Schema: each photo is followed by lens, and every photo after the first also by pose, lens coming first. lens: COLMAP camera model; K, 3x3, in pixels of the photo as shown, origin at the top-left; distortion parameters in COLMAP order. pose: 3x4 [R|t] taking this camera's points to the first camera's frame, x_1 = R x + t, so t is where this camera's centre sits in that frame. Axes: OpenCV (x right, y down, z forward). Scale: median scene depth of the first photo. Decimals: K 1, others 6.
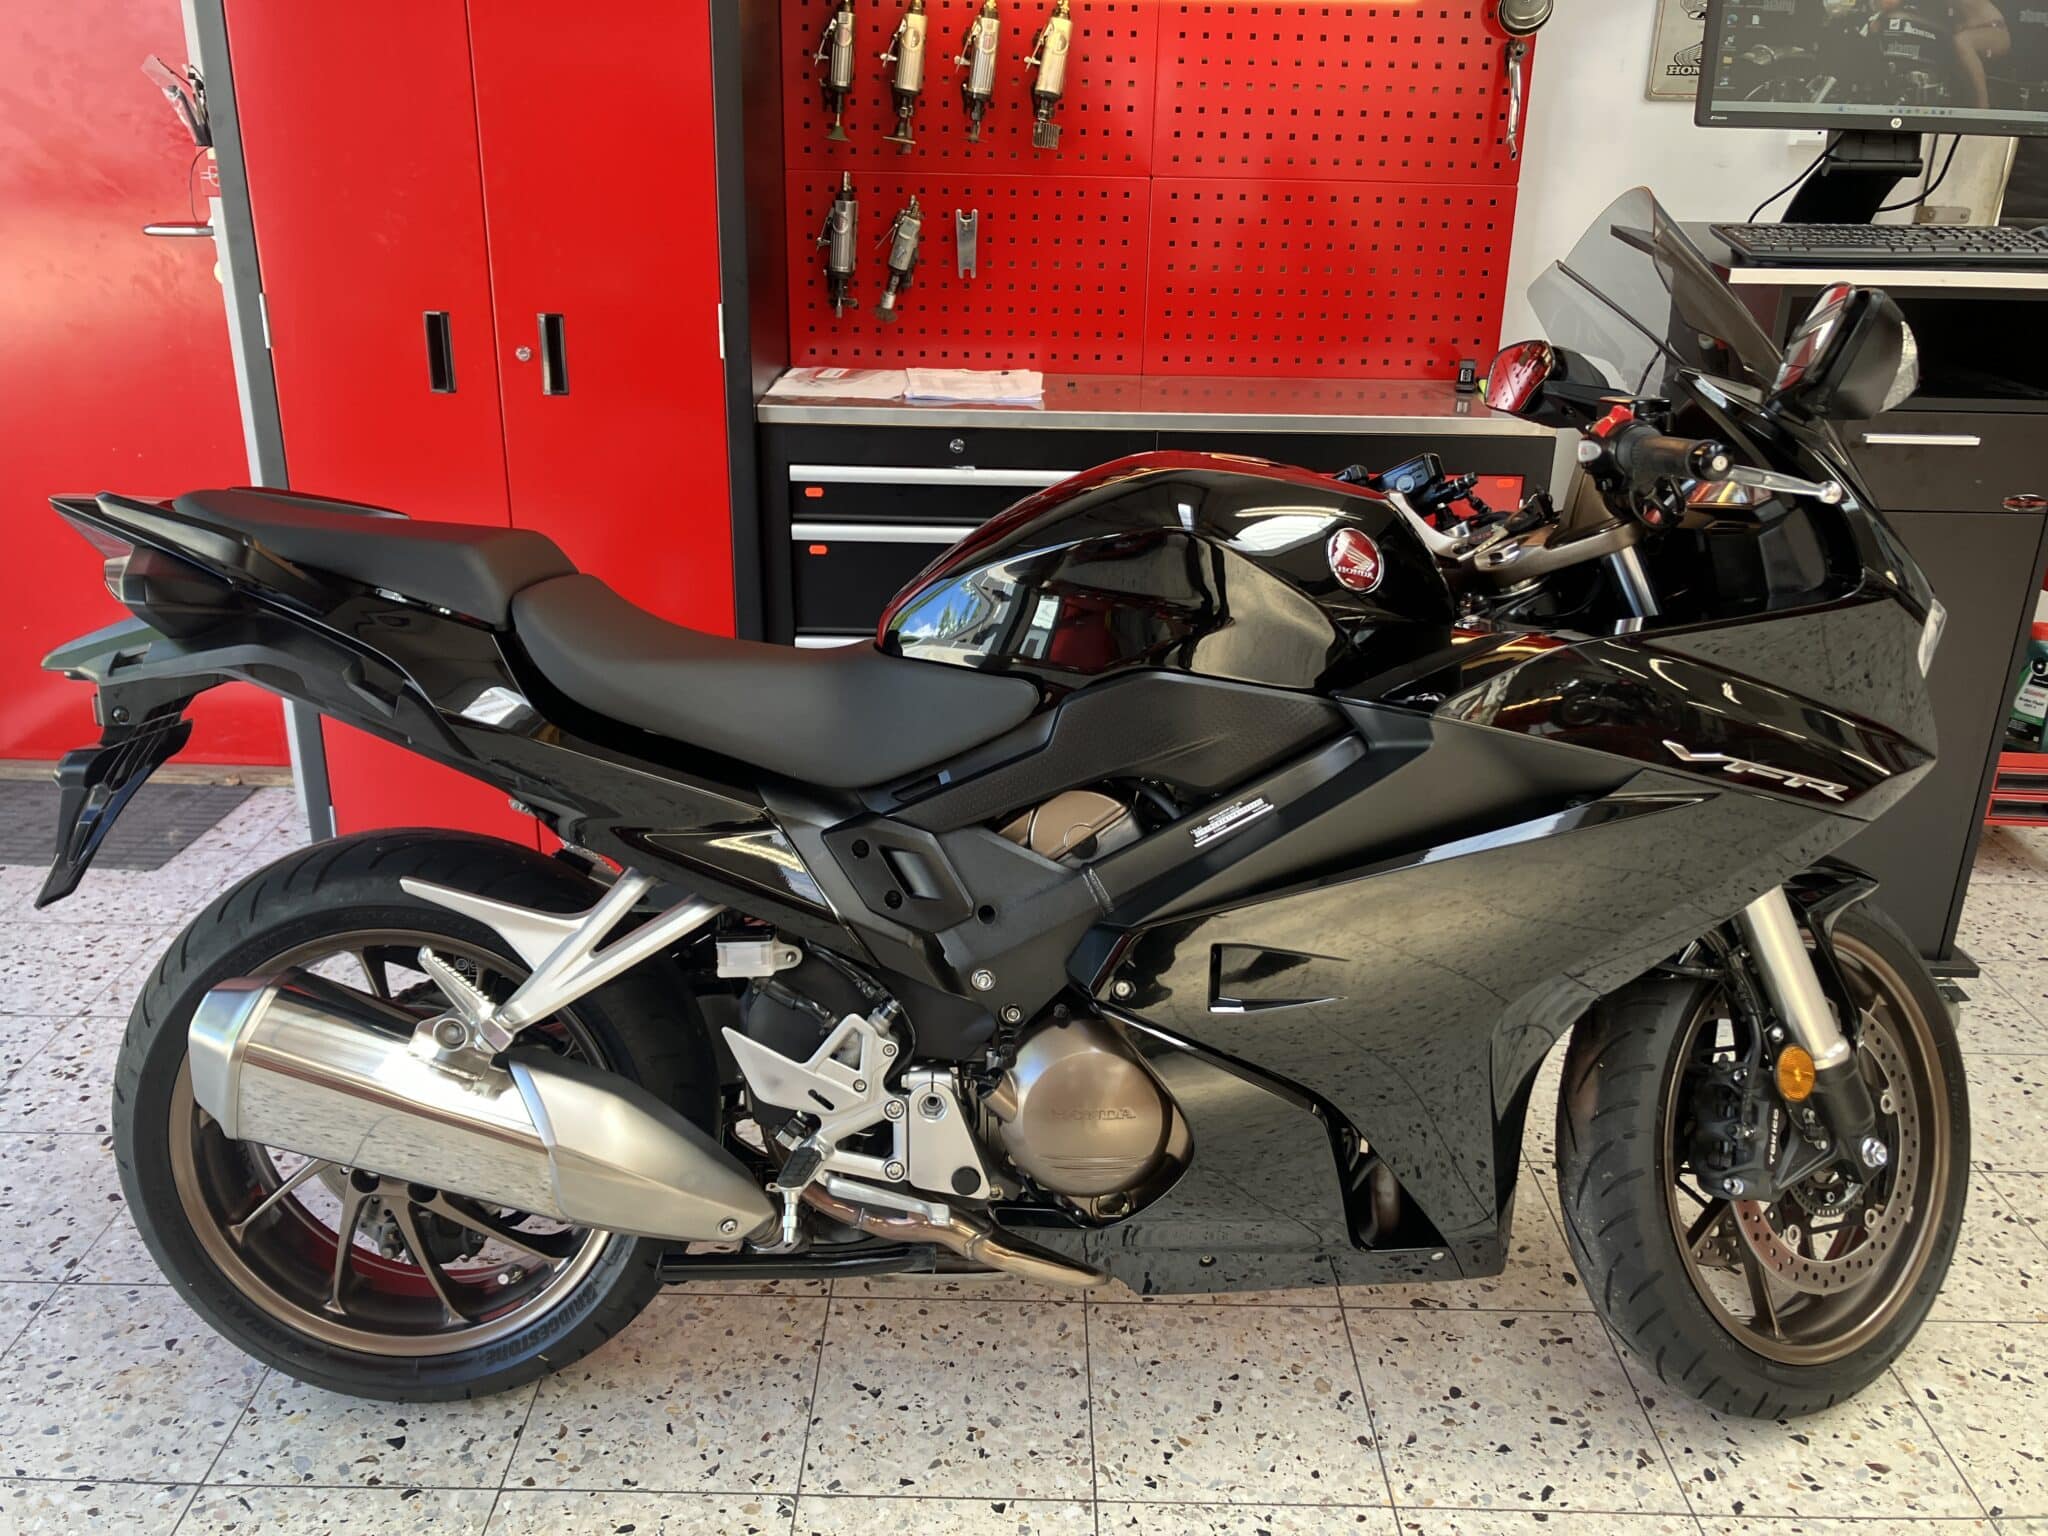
lens RADIAL K [[1711.6, 0, 1012.1], [0, 1711.6, 764.7], [0, 0, 1]] dist [0.011269, -0.007292]
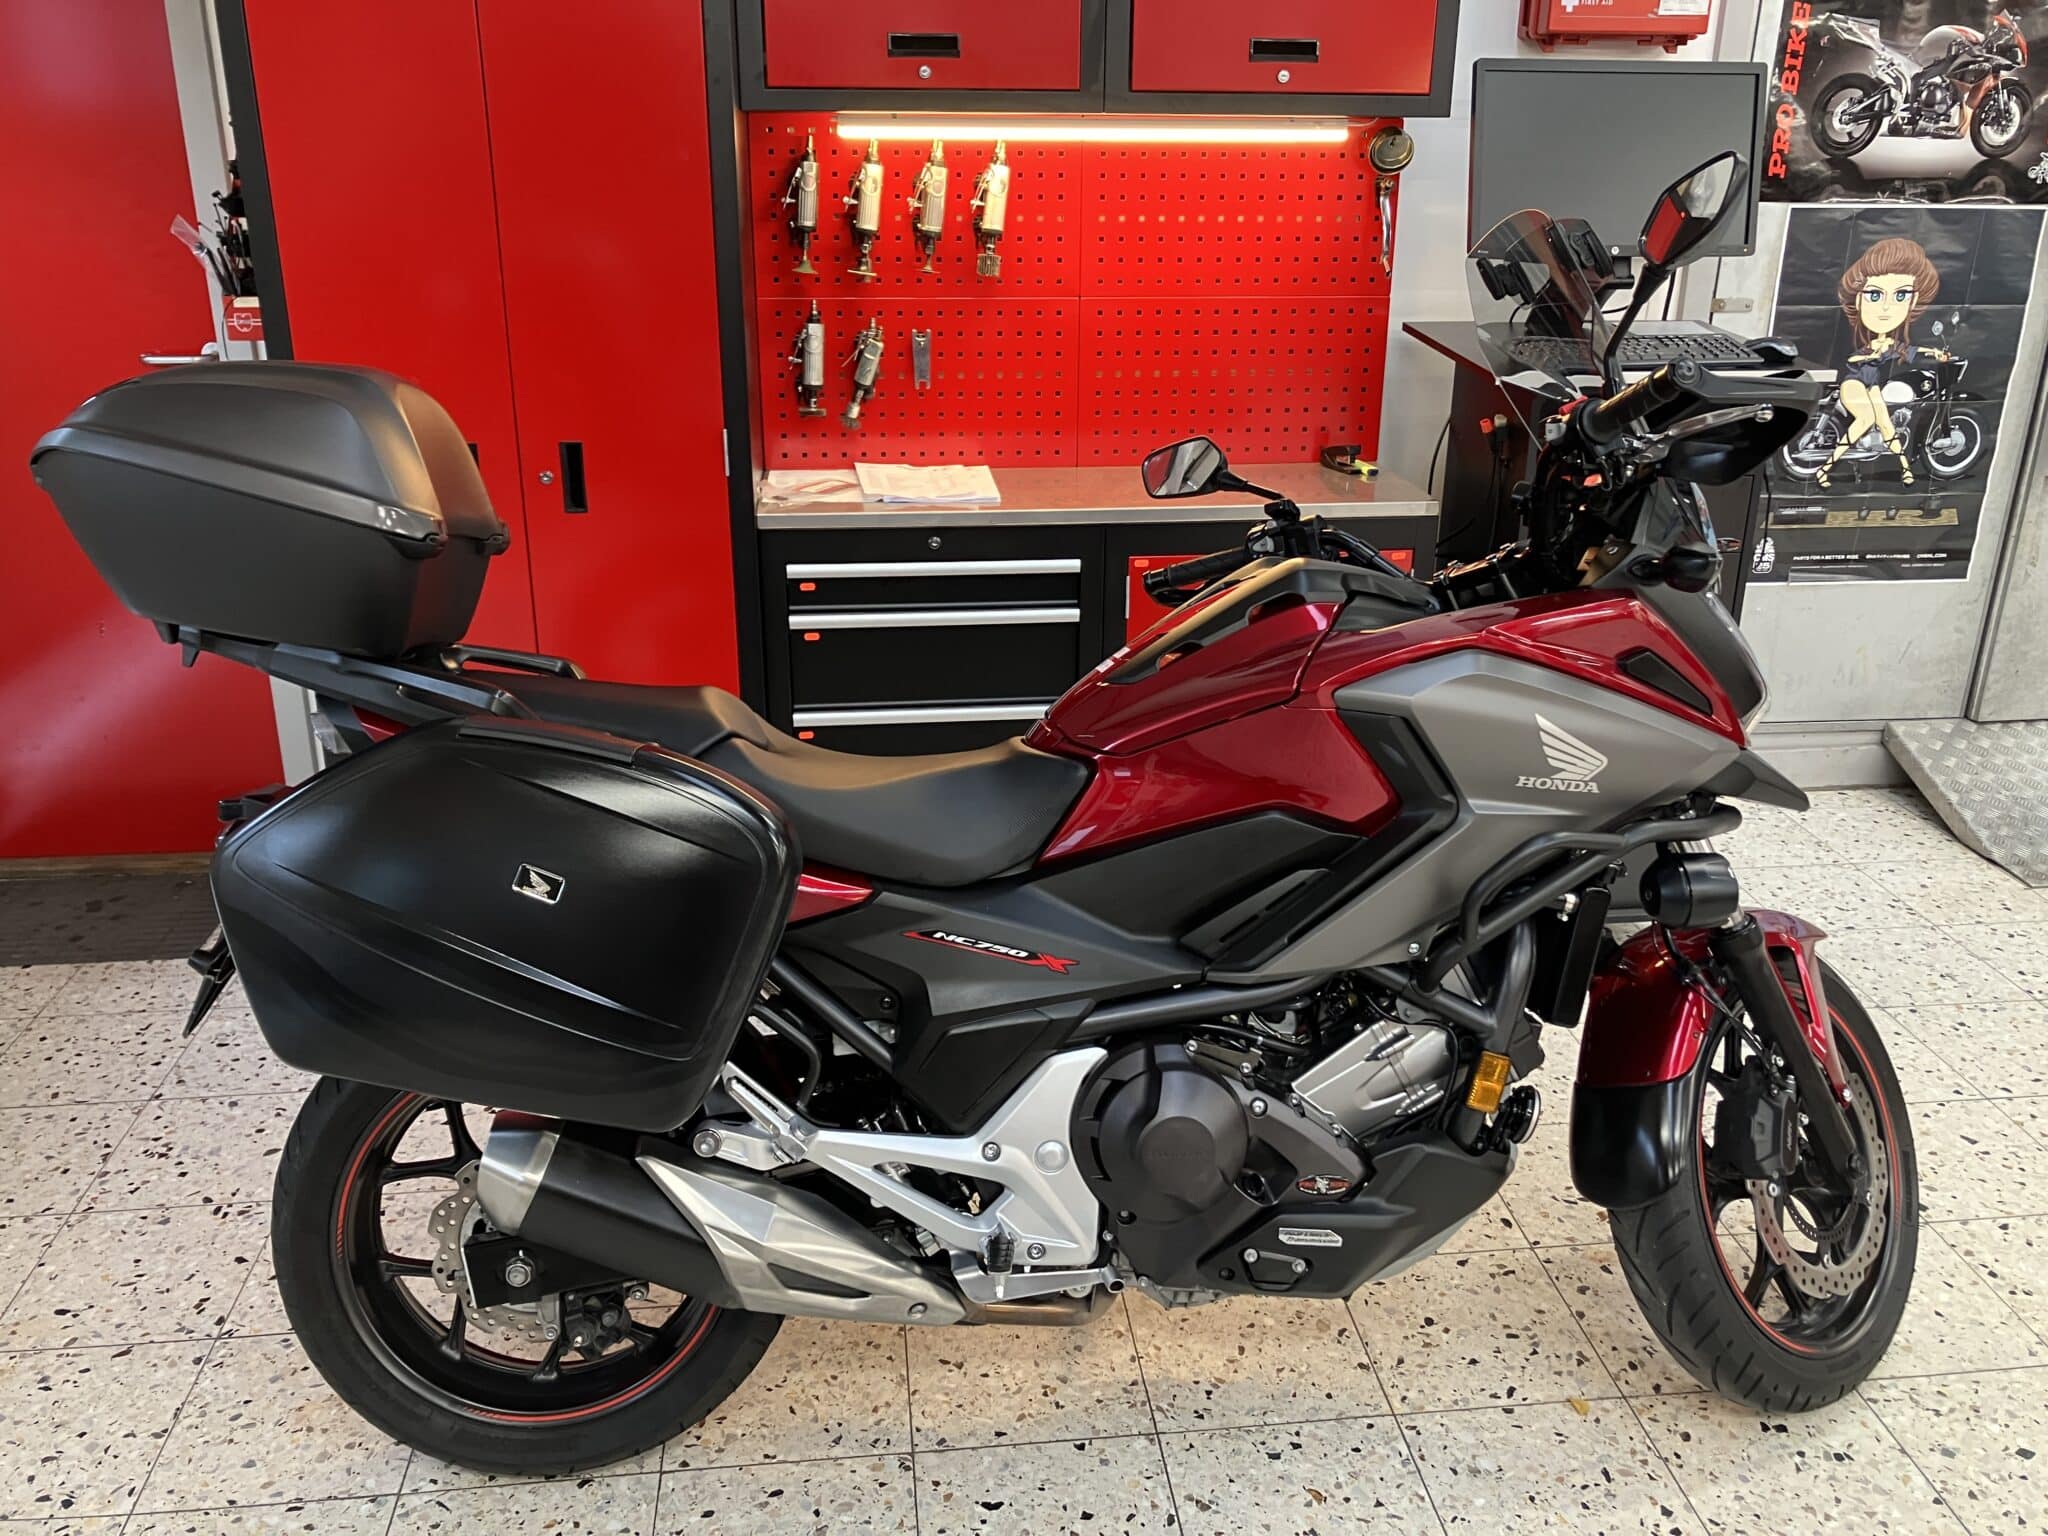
lens RADIAL K [[1711.6, 0, 1041.5], [0, 1711.6, 750.7], [0, 0, 1]] dist [0.011269, -0.007292]
pose [[0.992112, -0.052400, 0.113878, -0.127399], [0.053816, 0.998507, -0.009388, -0.042561], [-0.113216, 0.015442, 0.993450, -0.183088]]
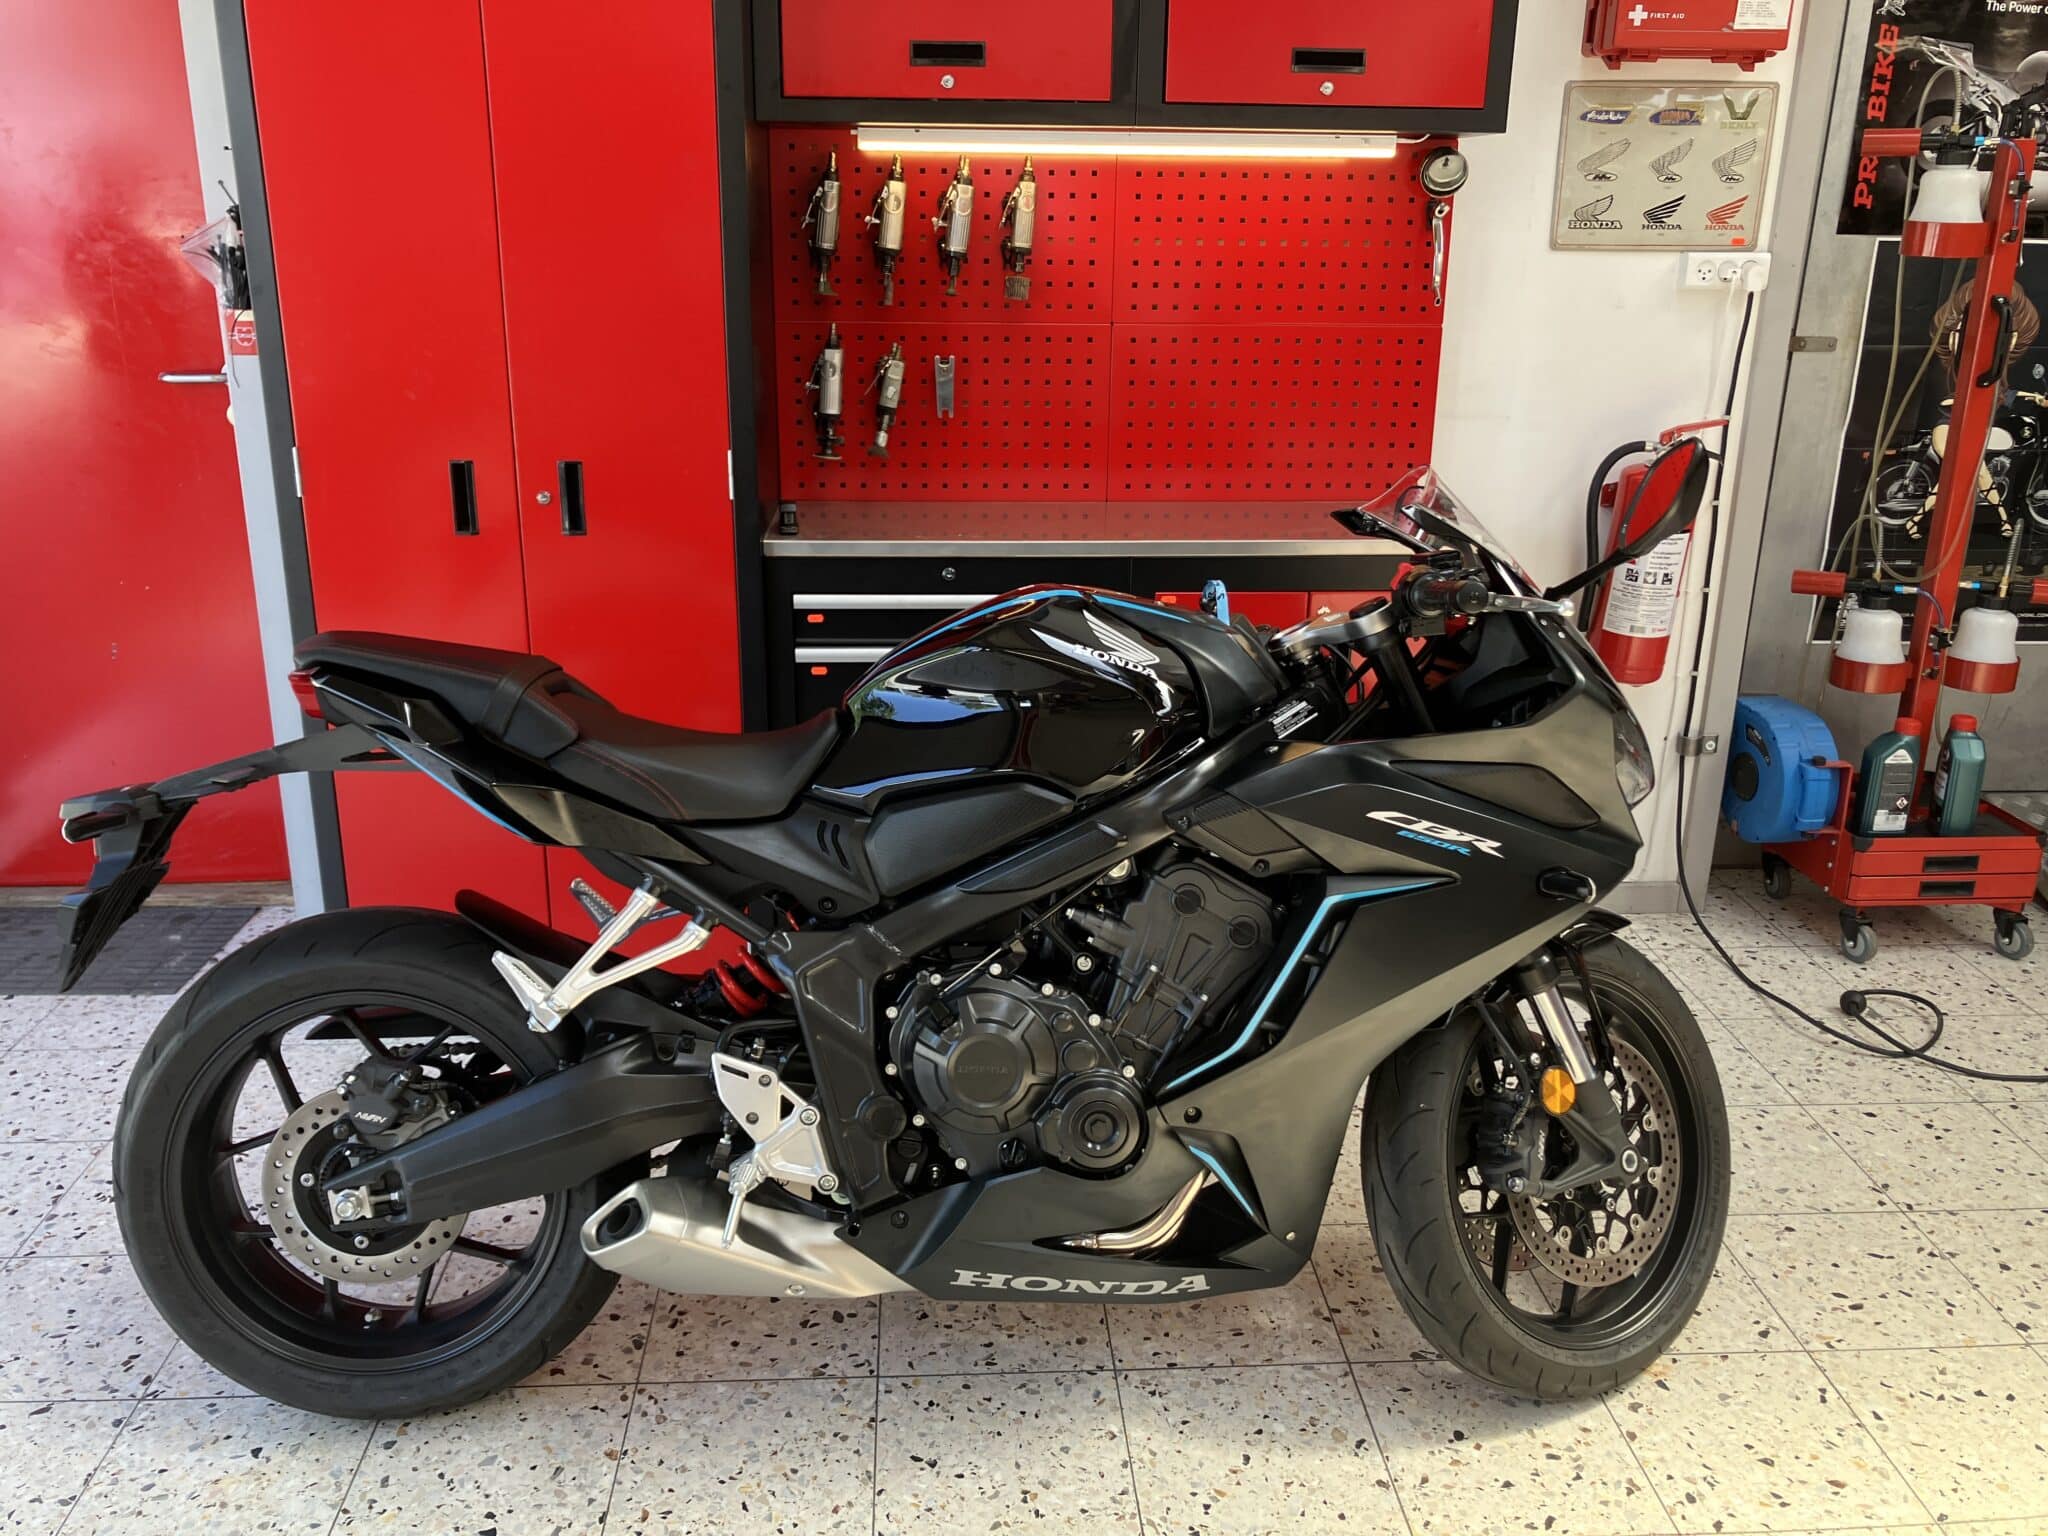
lens RADIAL K [[1711.6, 0, 1018.7], [0, 1711.6, 749.0], [0, 0, 1]] dist [0.011269, -0.007292]
pose [[0.997680, -0.026731, 0.062616, -0.075711], [0.030098, 0.998117, -0.053449, -0.021548], [-0.061069, 0.055210, 0.996605, -0.096891]]
